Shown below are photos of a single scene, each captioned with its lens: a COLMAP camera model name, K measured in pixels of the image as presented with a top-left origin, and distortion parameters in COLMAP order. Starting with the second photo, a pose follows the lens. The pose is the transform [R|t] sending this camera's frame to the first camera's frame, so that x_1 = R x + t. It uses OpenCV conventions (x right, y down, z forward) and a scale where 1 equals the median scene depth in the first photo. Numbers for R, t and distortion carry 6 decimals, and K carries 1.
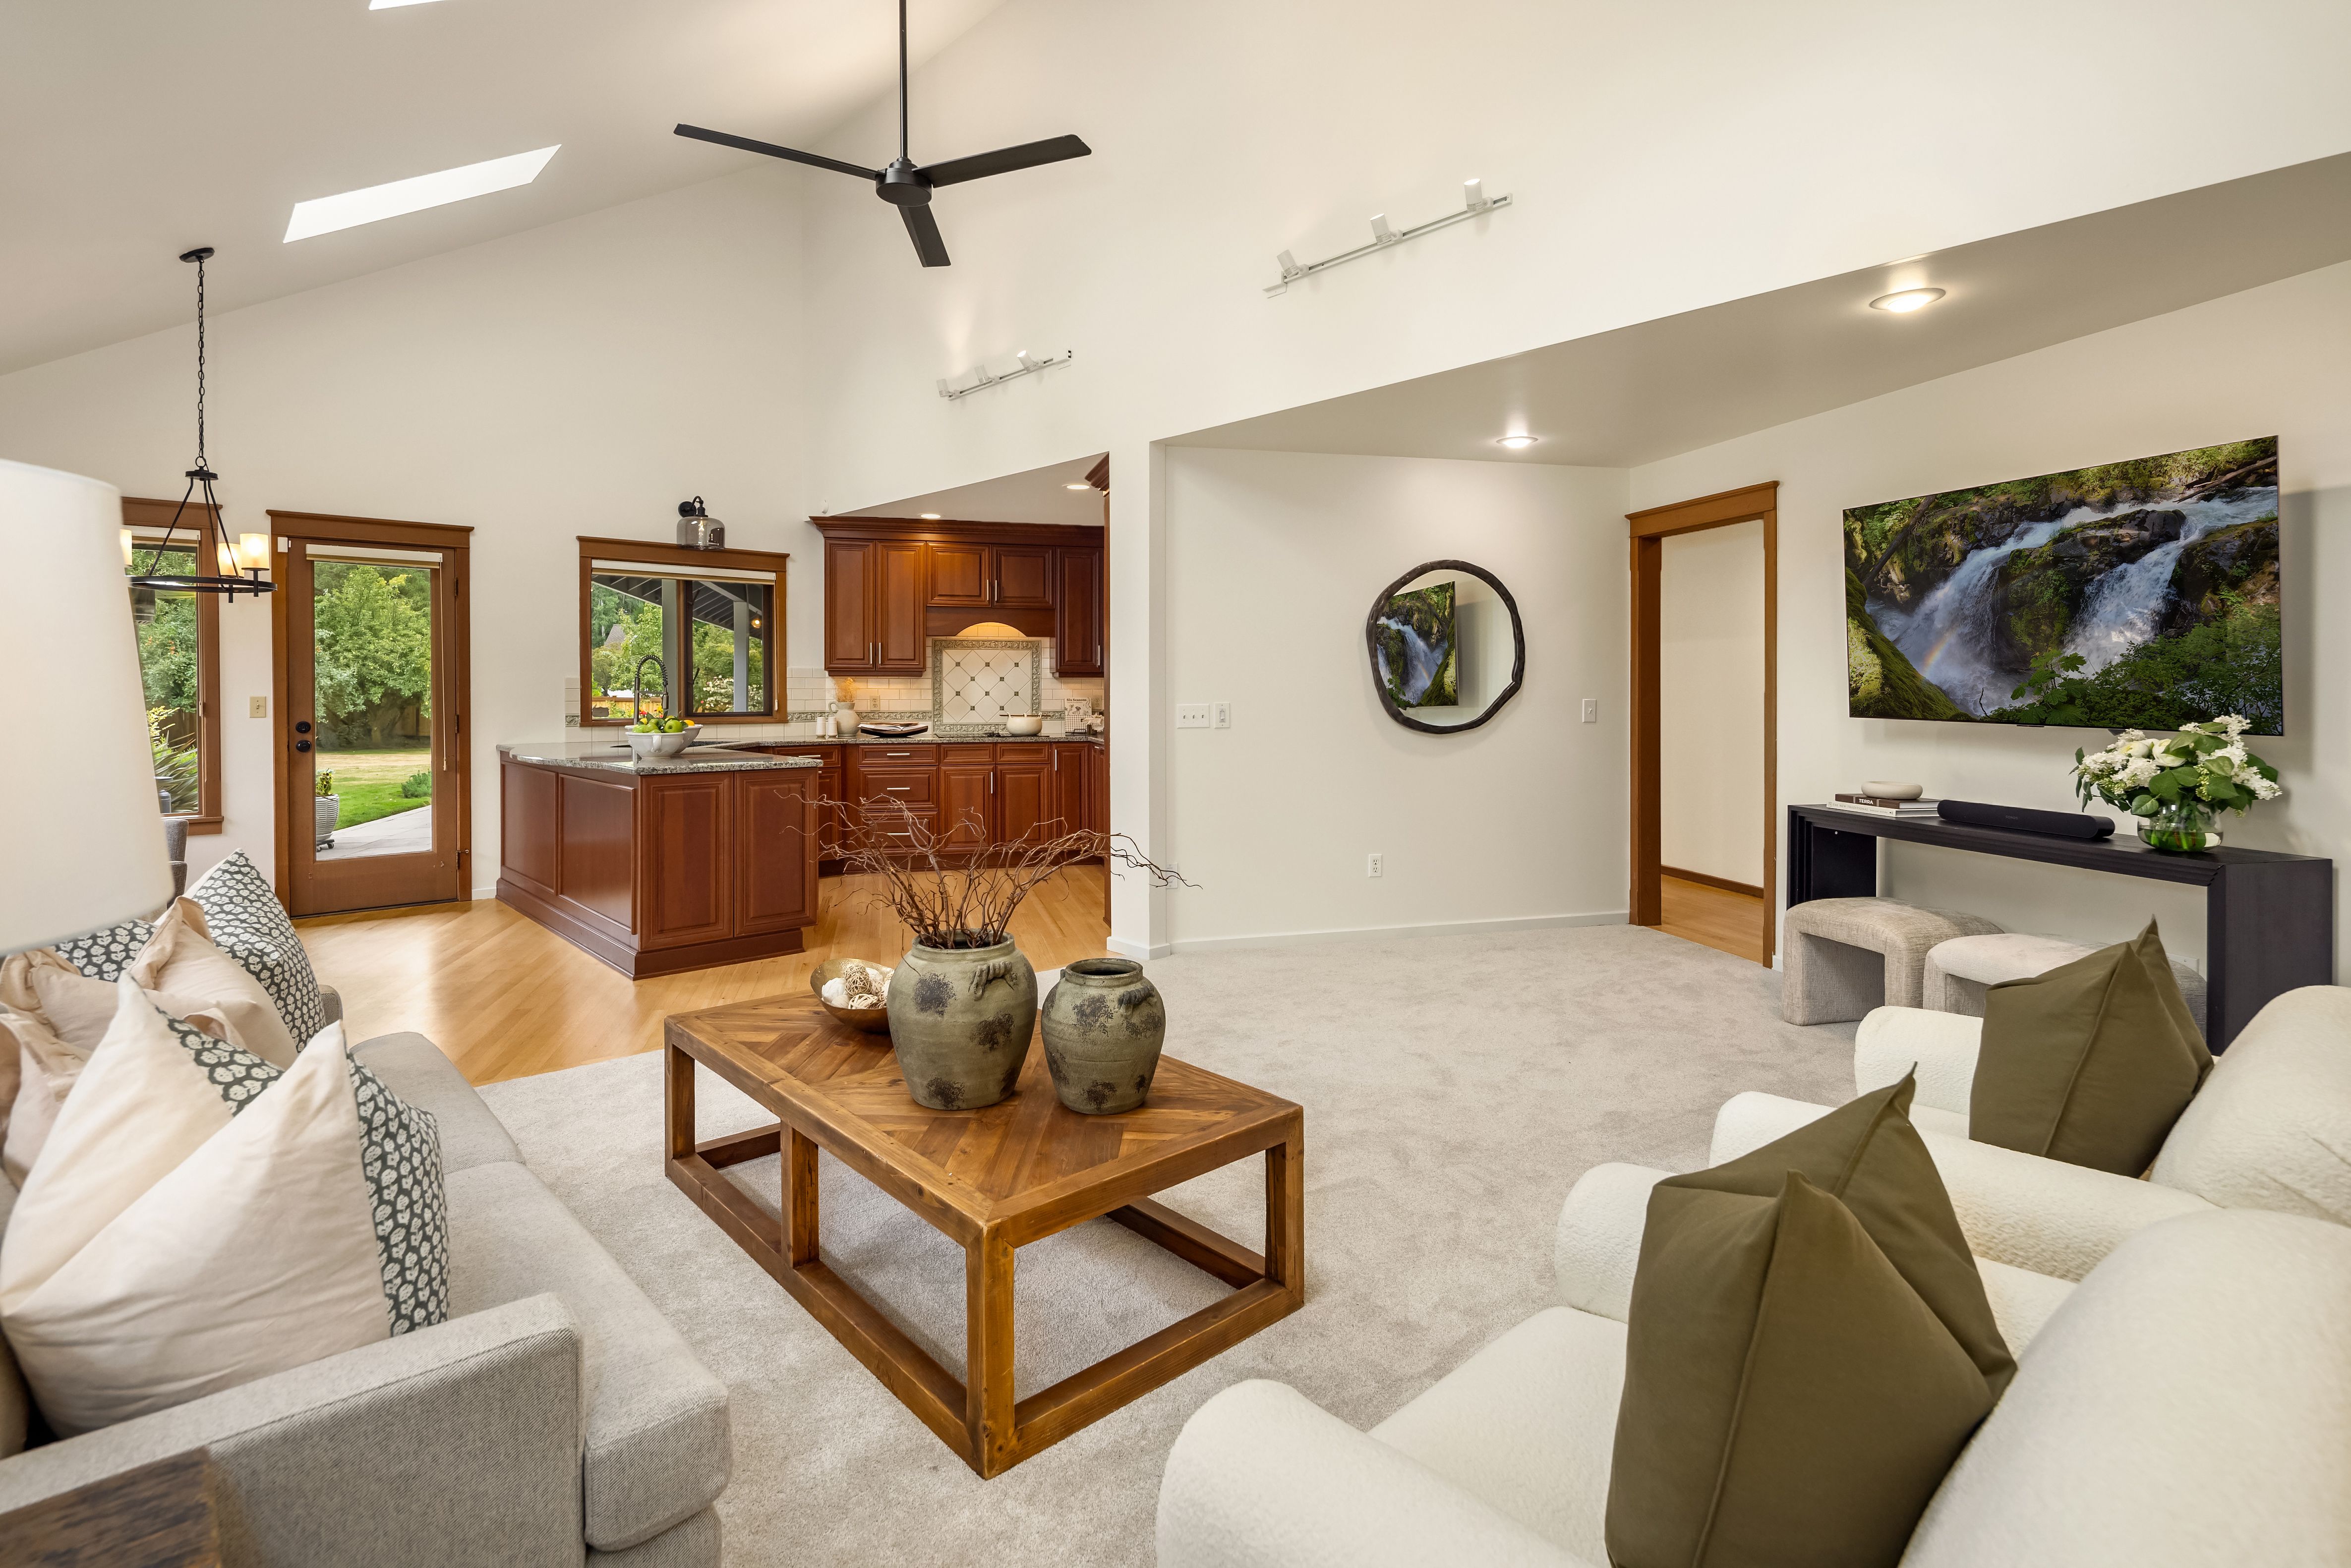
lens RADIAL K [[1126.6, 0, 1158.3], [0, 1126.6, 691.9], [0, 0, 1]] dist [0.003063, -0.003419]
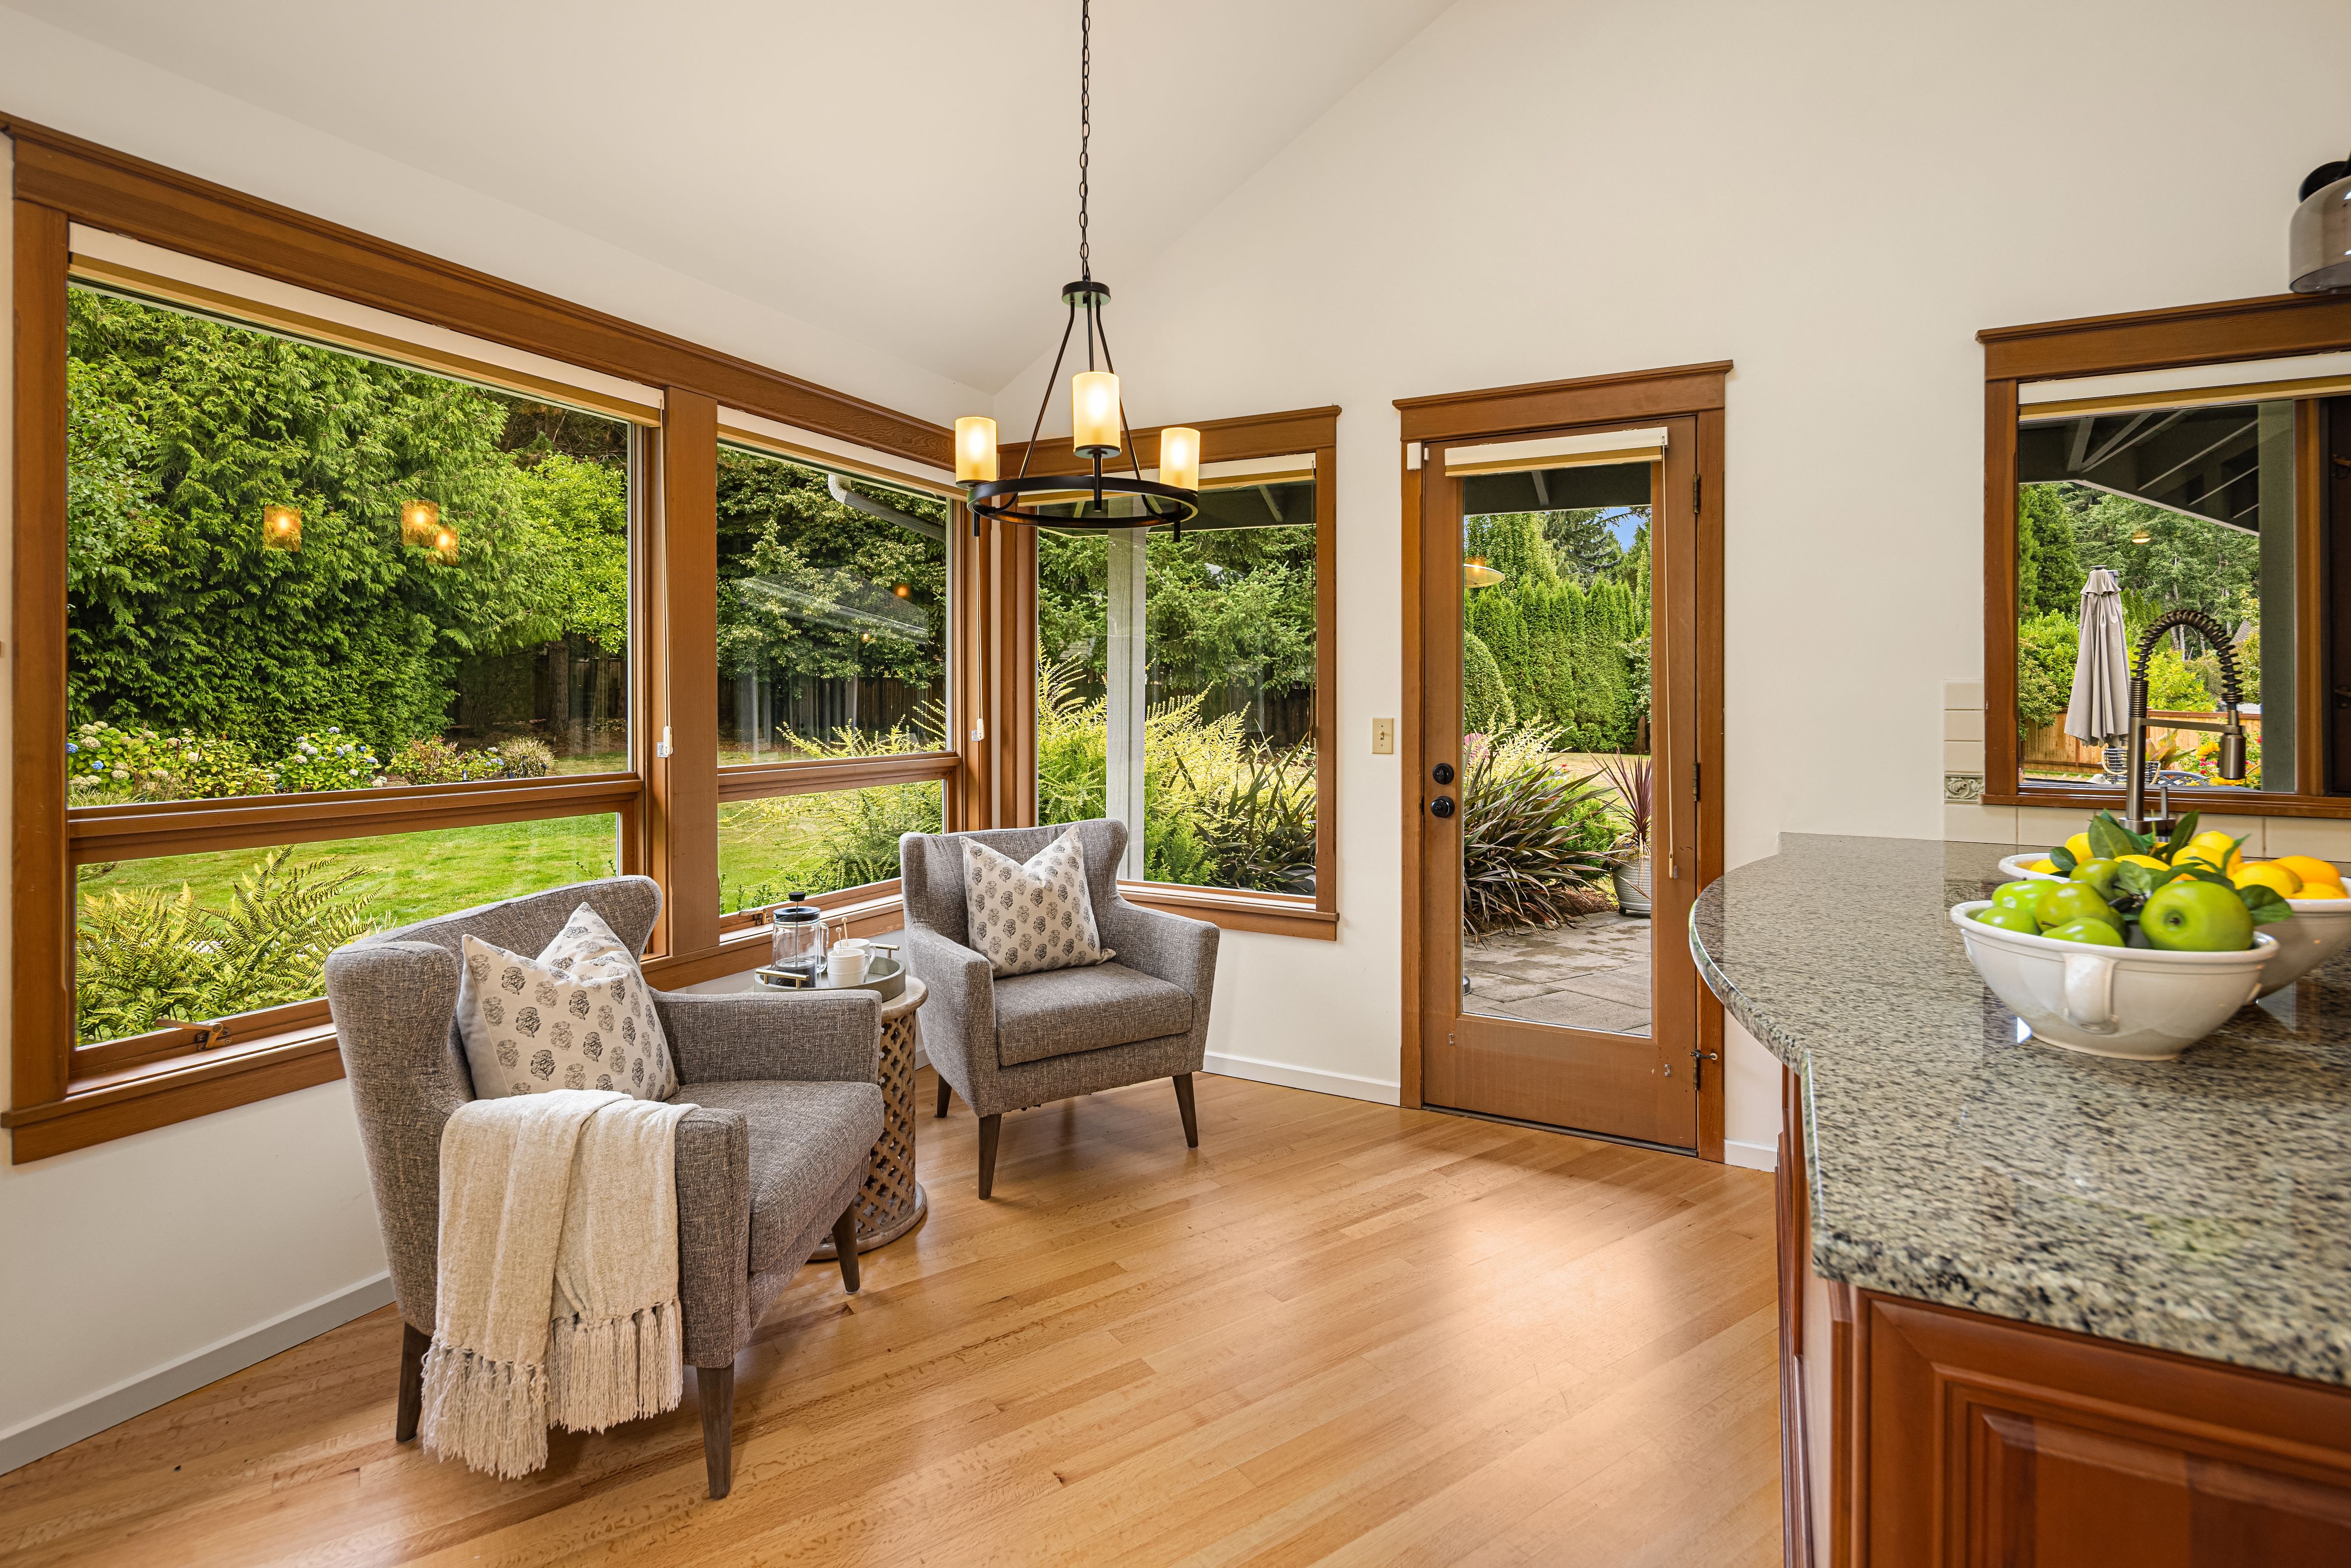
lens RADIAL K [[1126.6, 0, 1191.5], [0, 1126.6, 685.9], [0, 0, 1]] dist [0.003063, -0.003419]
pose [[0.357588, -0.005145, -0.933865, -0.398032], [-0.008220, 0.999929, -0.008657, -0.009681], [0.933843, 0.010772, 0.357520, 0.986930]]
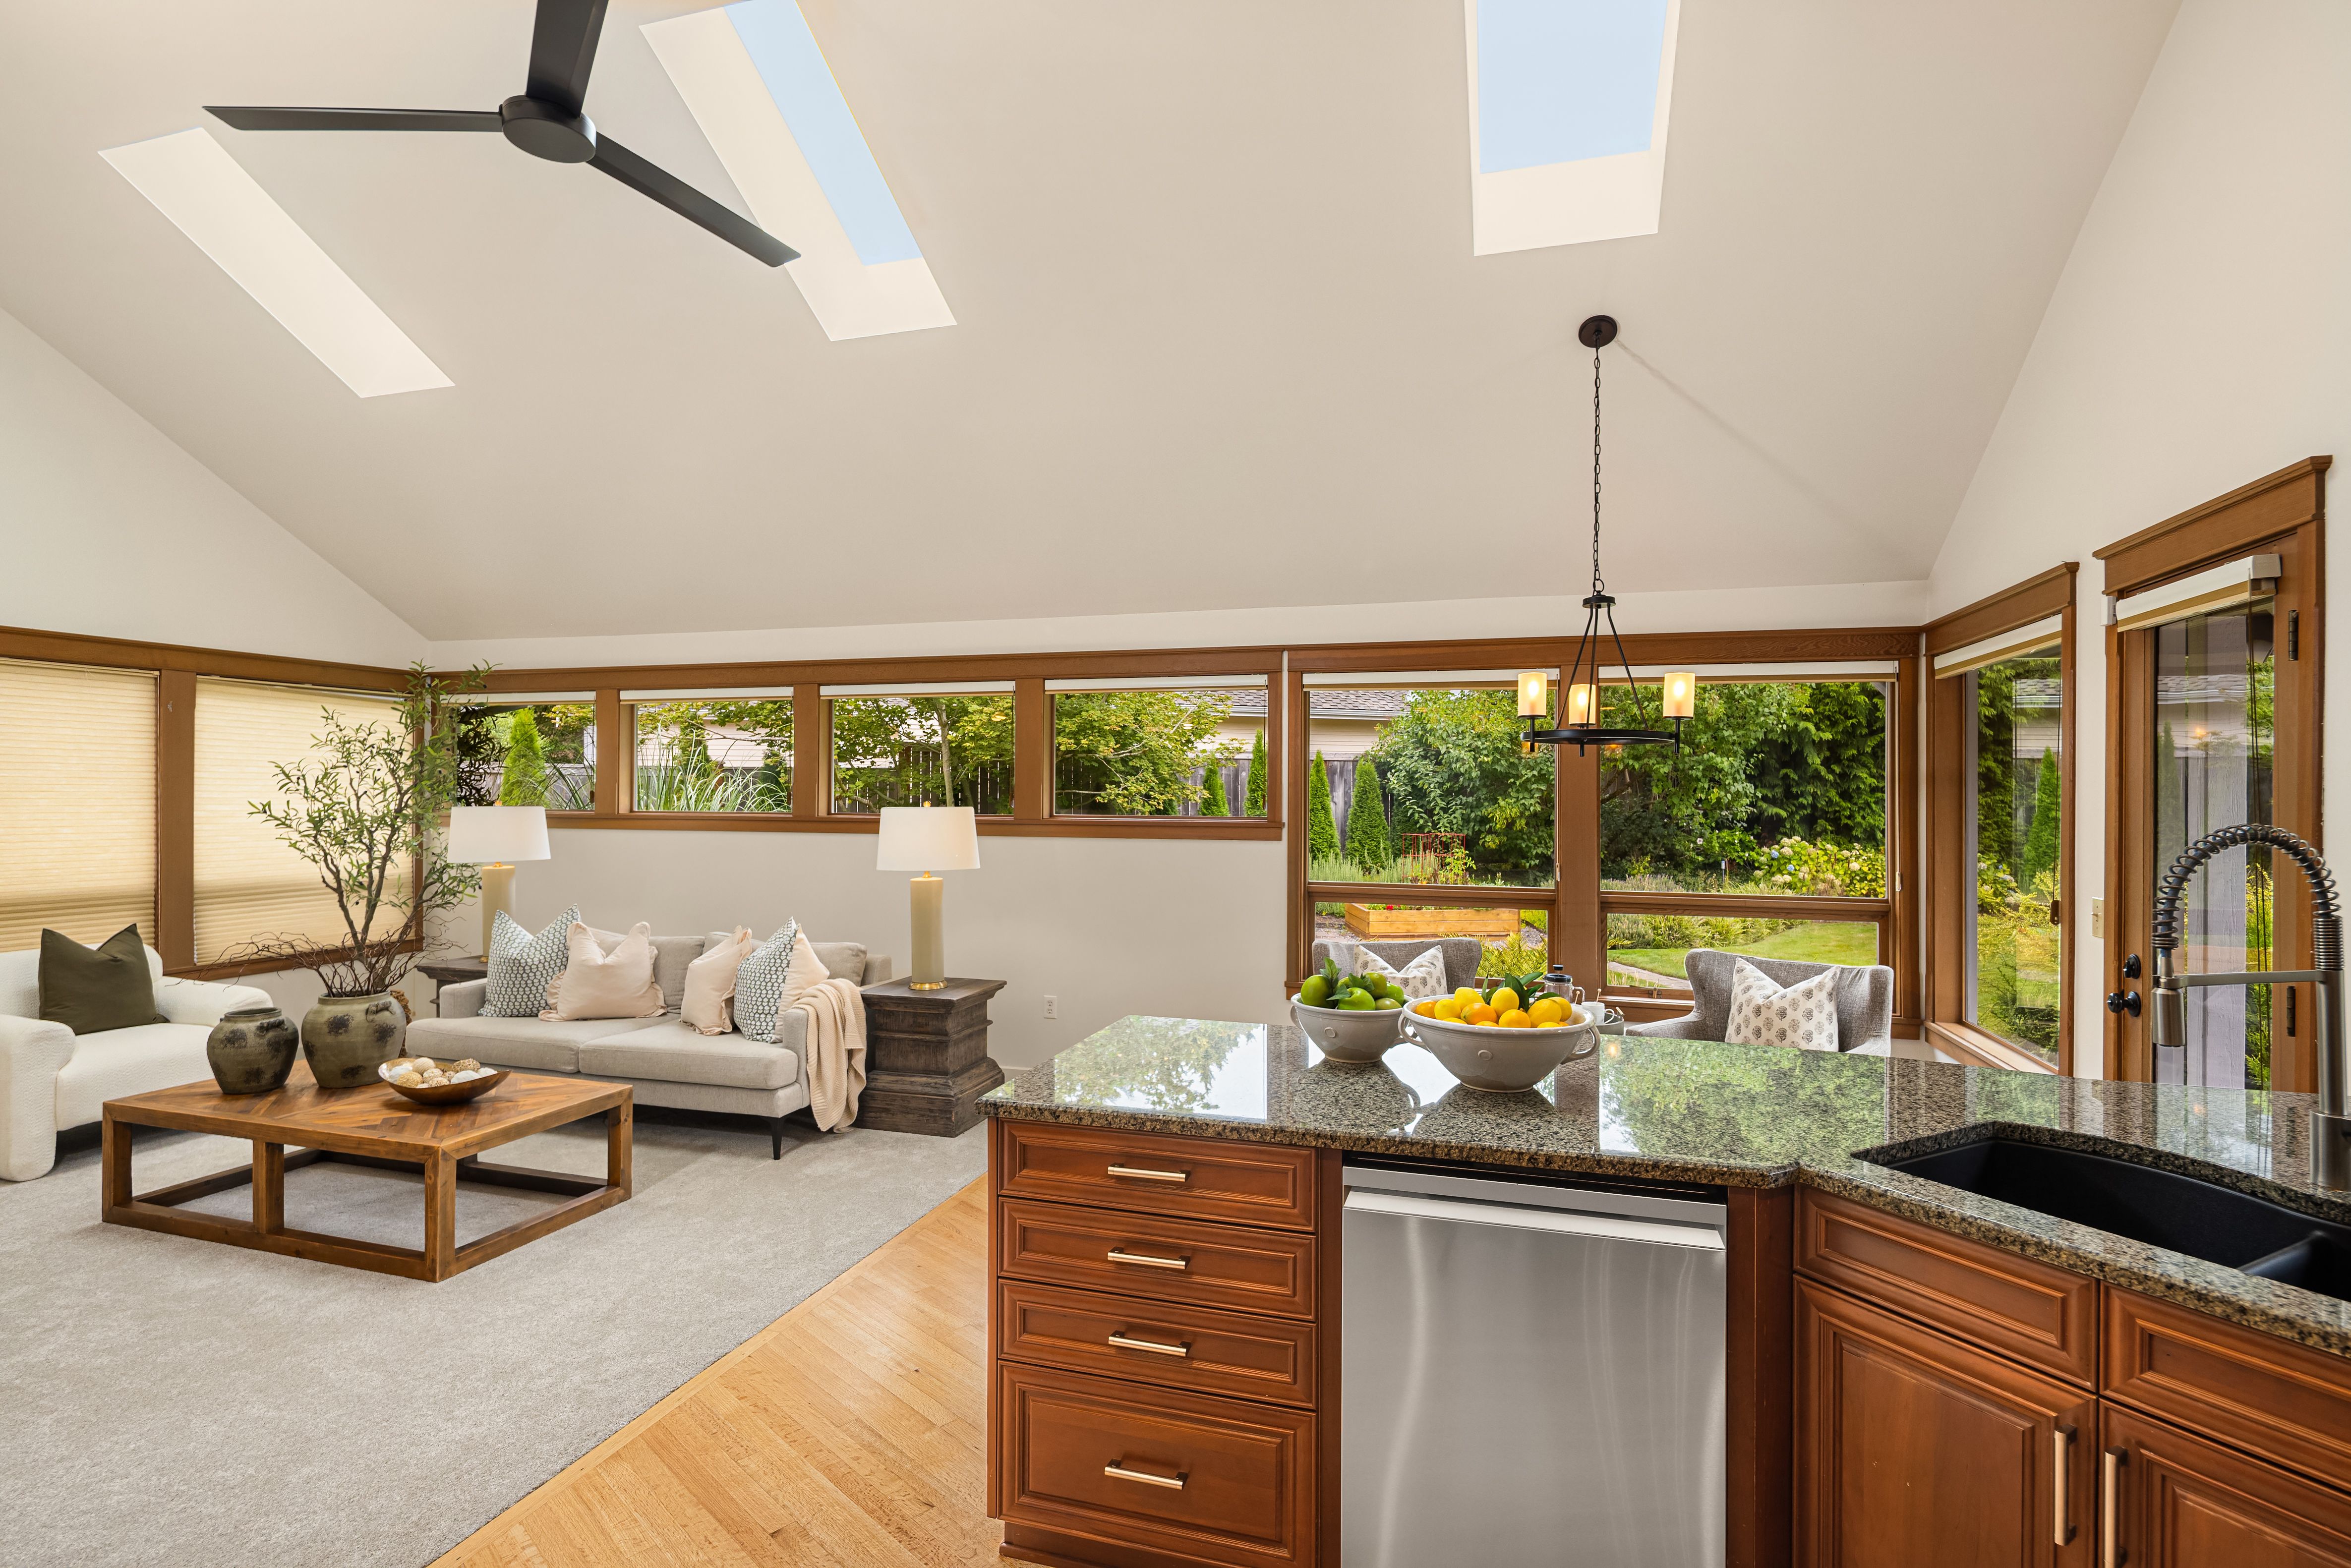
lens RADIAL K [[1126.6, 0, 1184.0], [0, 1126.6, 797.4], [0, 0, 1]] dist [0.003063, -0.003419]
pose [[-0.858500, -0.006376, -0.512774, -0.201995], [-0.011009, 0.999921, 0.005998, -0.061234], [0.512696, 0.010795, -0.858503, 1.767605]]
